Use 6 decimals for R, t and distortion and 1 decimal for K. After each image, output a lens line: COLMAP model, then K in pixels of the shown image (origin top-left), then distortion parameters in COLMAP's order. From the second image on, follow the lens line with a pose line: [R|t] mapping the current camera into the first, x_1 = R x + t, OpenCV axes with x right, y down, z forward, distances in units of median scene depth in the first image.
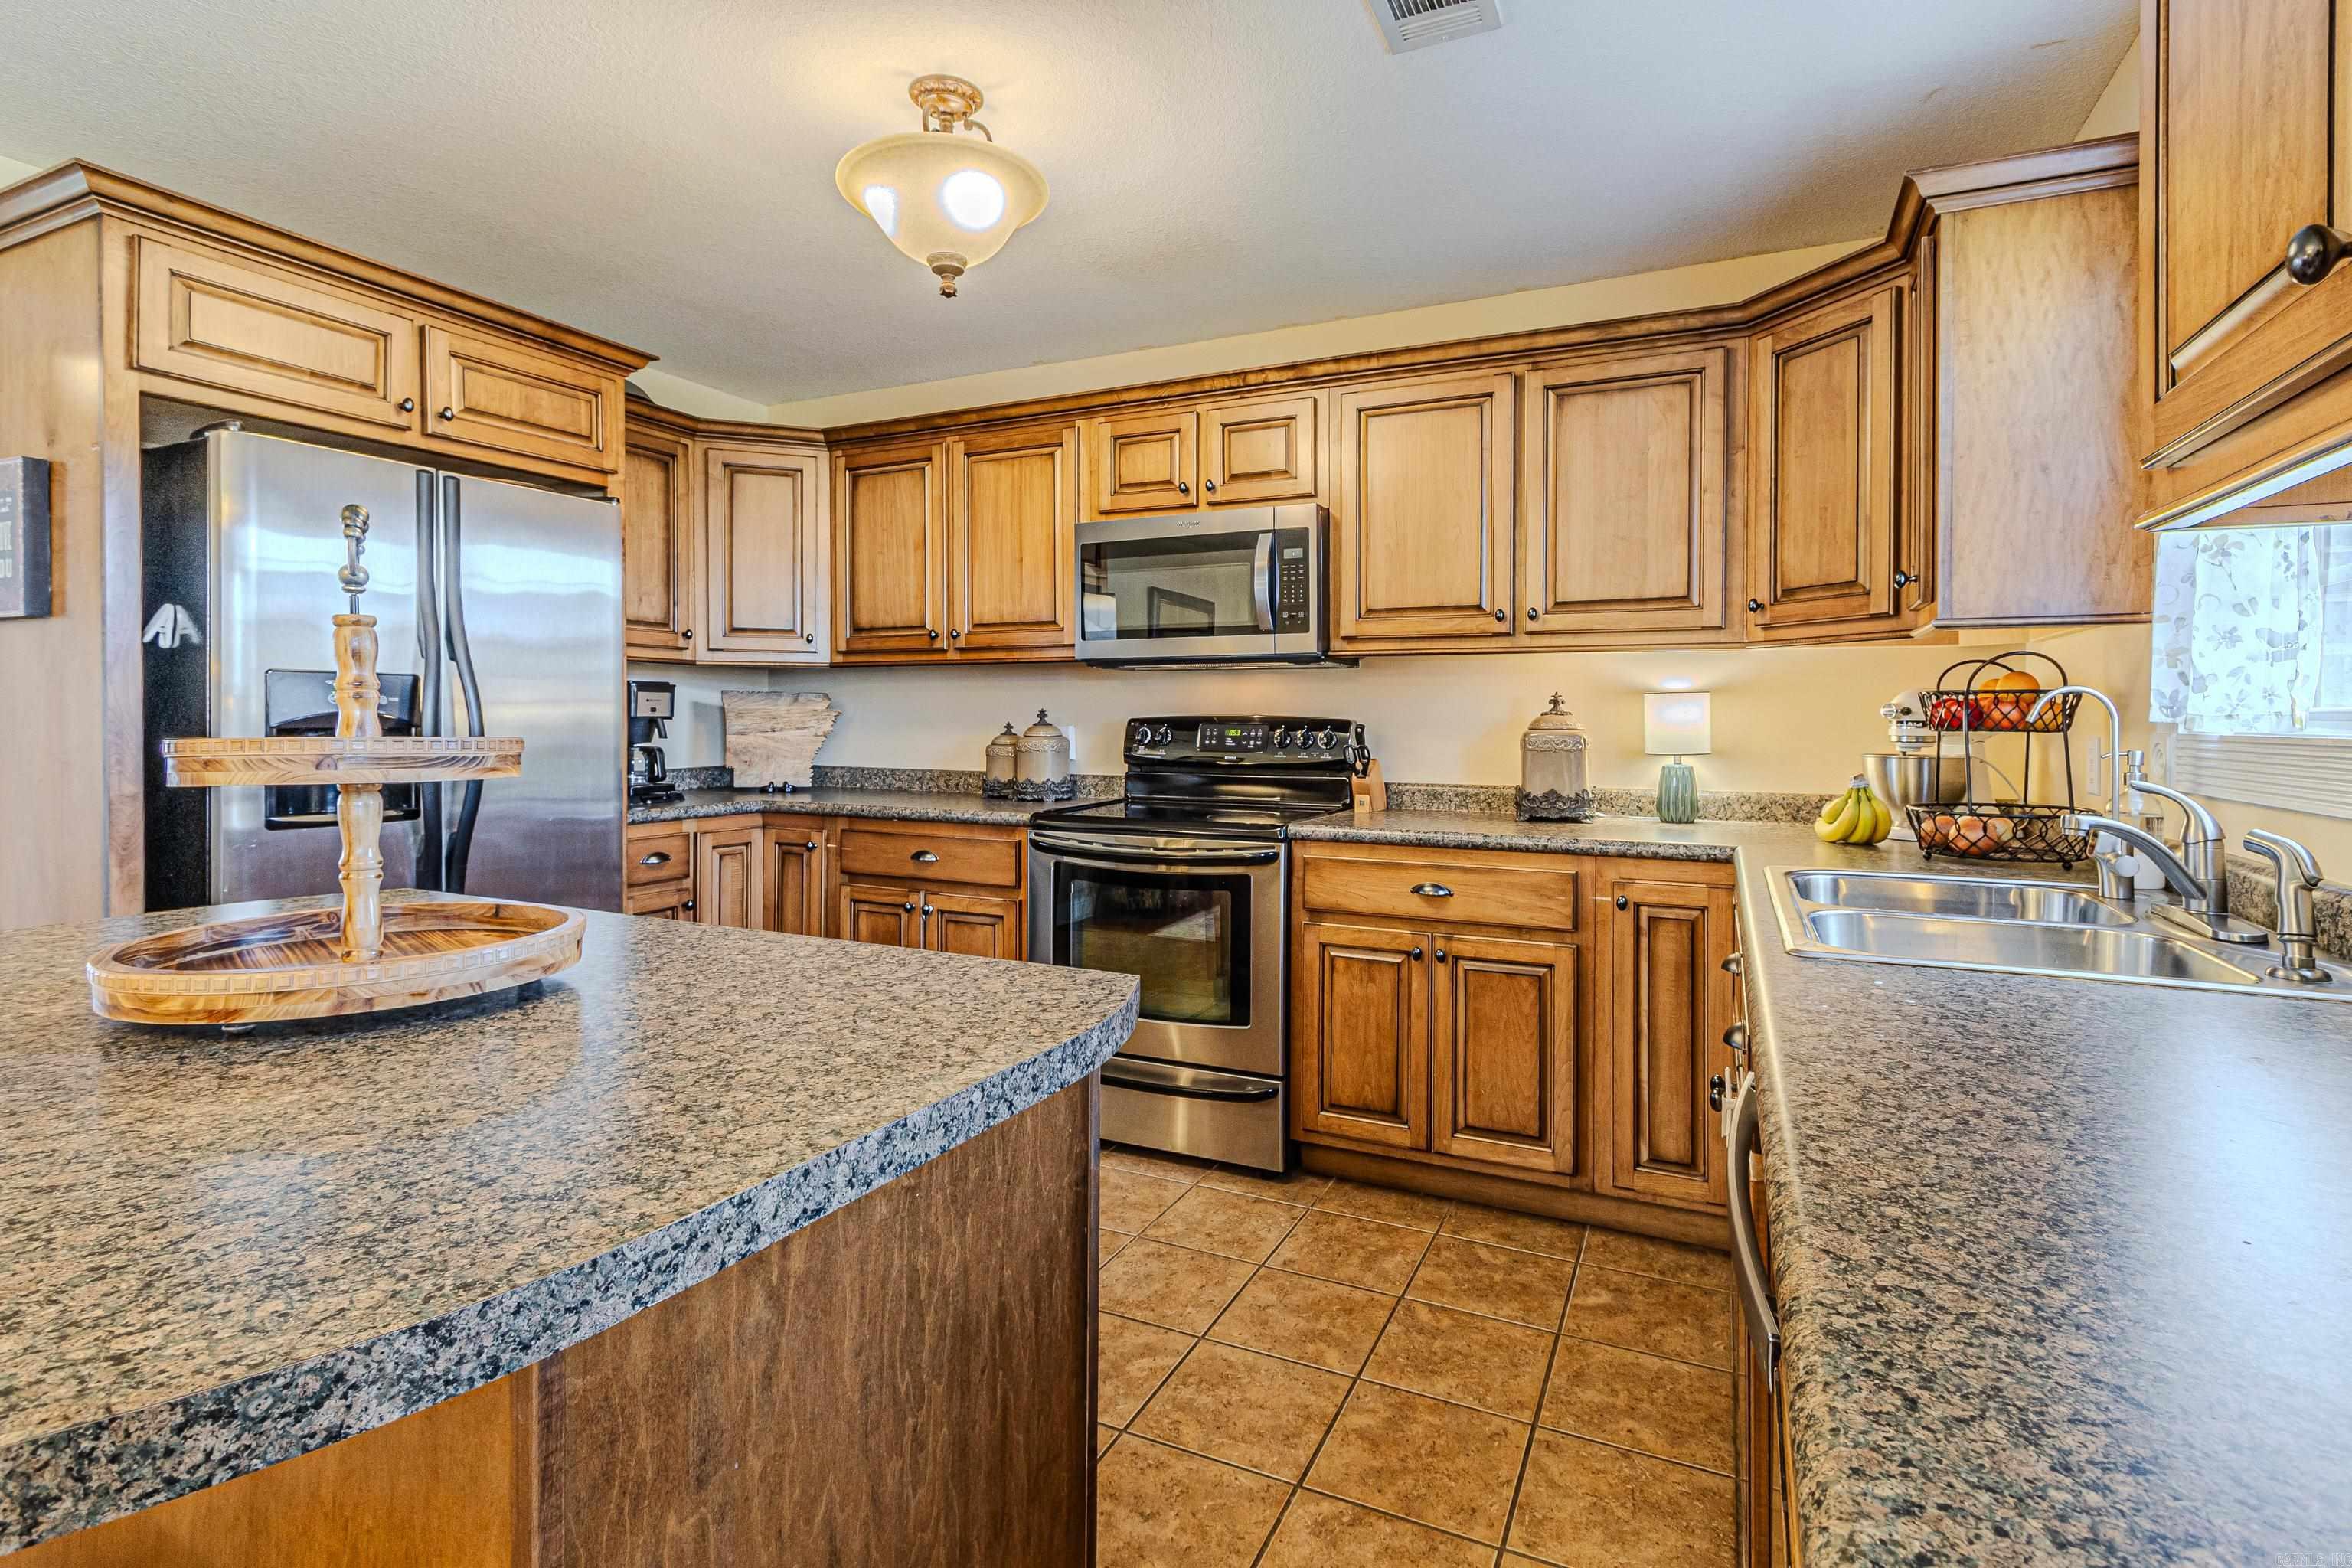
lens RADIAL K [[1094.3, 0, 1212.3], [0, 1094.3, 720.2], [0, 0, 1]] dist [0.008842, -0.002212]
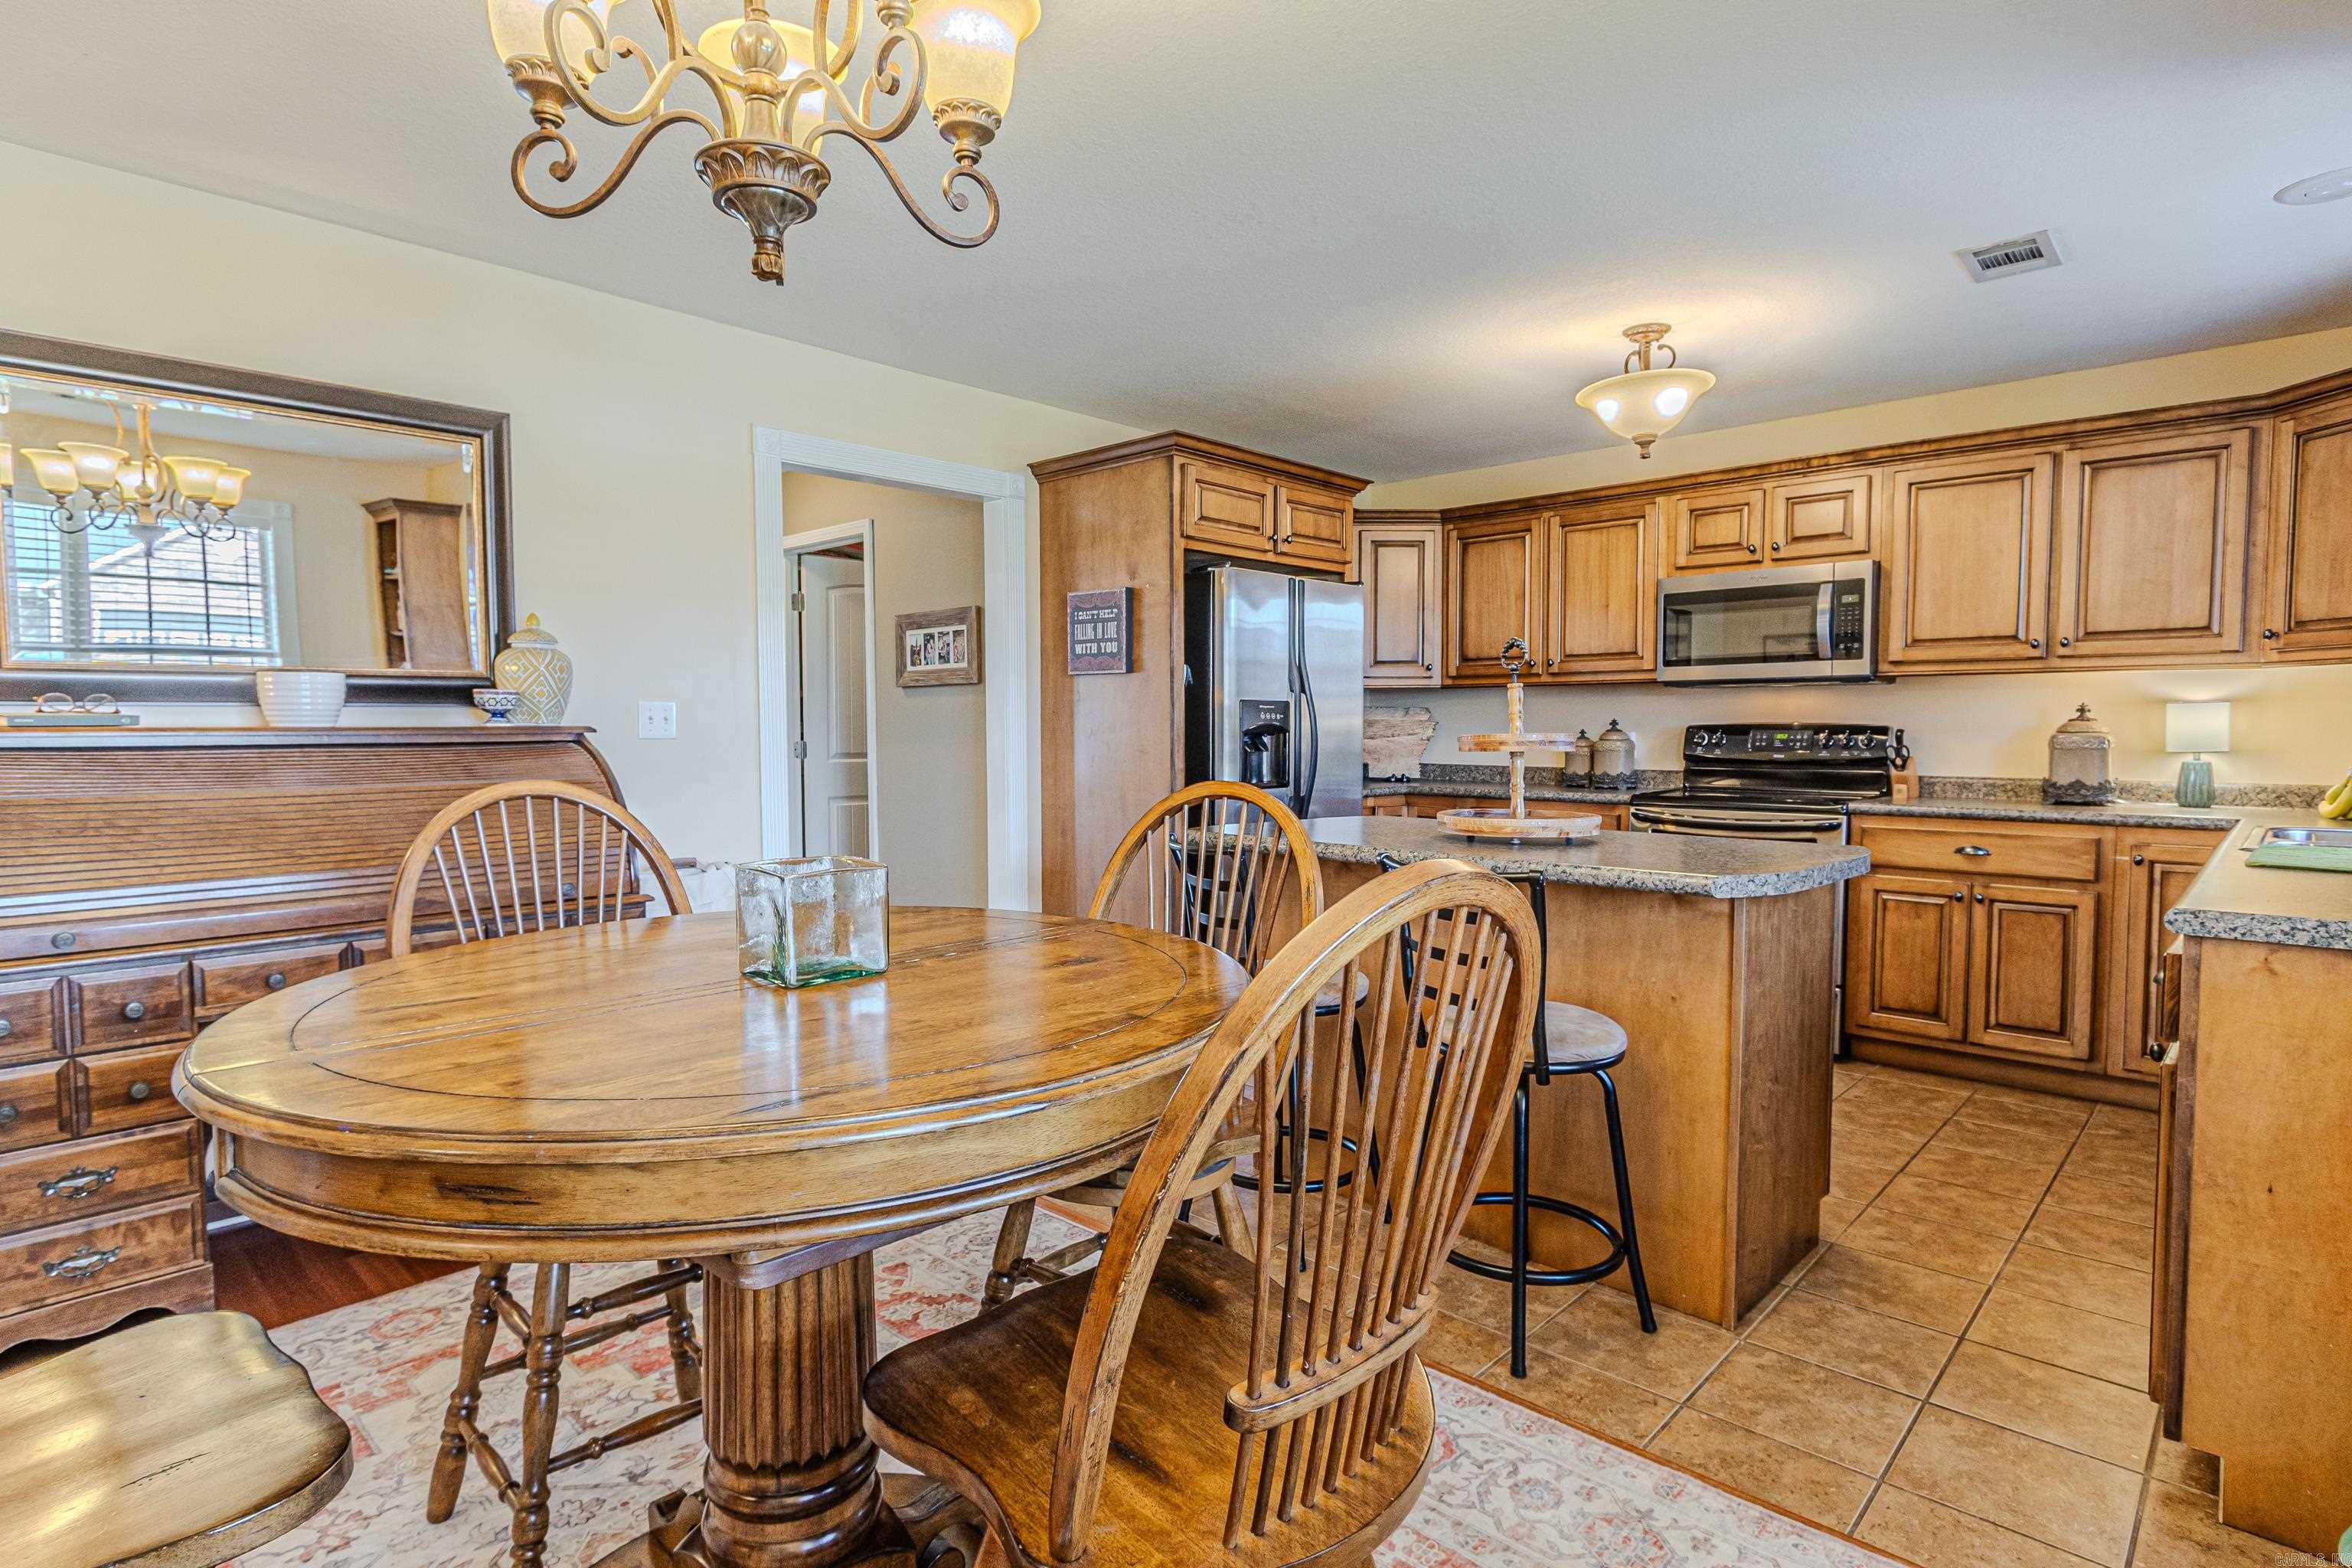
lens RADIAL K [[1234.7, 0, 1177.3], [0, 1234.7, 791.7], [0, 0, 1]] dist [0.005246, -0.005217]
pose [[0.951780, 0.011973, -0.306547, -0.250726], [0.003098, 0.998812, 0.048629, 0.004448], [0.306765, -0.047234, 0.950613, -0.704122]]
